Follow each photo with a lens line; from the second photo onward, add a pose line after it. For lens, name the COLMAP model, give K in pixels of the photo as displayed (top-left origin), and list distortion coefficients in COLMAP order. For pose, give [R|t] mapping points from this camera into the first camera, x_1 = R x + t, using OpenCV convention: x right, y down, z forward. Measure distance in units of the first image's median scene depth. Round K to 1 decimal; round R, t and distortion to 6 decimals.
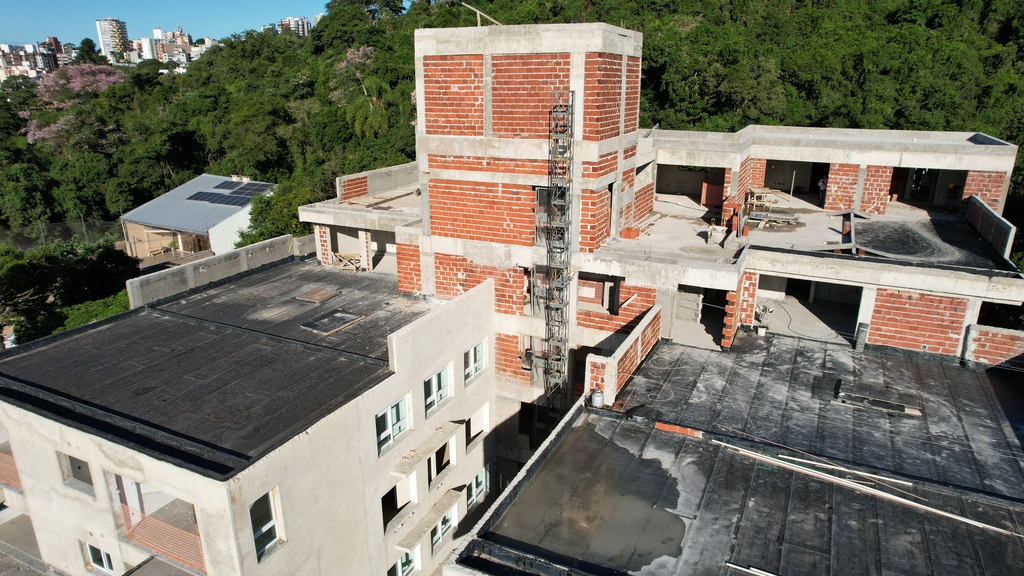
lens RADIAL K [[653.3, 0, 510.1], [0, 653.3, 291.4], [0, 0, 1]] dist [-0.067205, 0.058501]
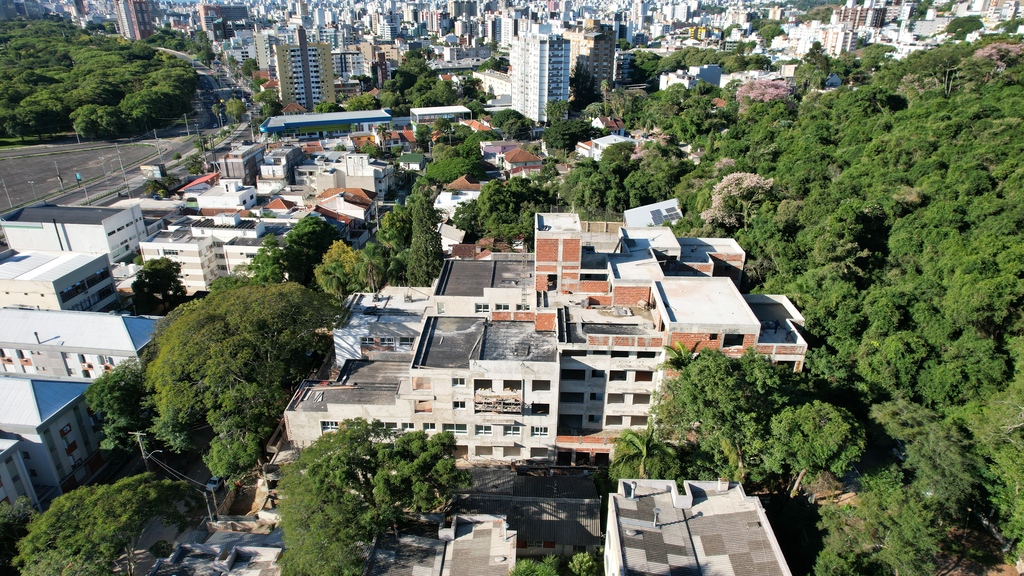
lens RADIAL K [[653.3, 0, 510.1], [0, 653.3, 291.4], [0, 0, 1]] dist [-0.067205, 0.058501]
pose [[0.408660, 0.375958, -0.831657, 2.639027], [-0.284412, 0.918303, 0.275372, -0.870425], [0.867241, 0.124000, 0.482200, -0.691134]]
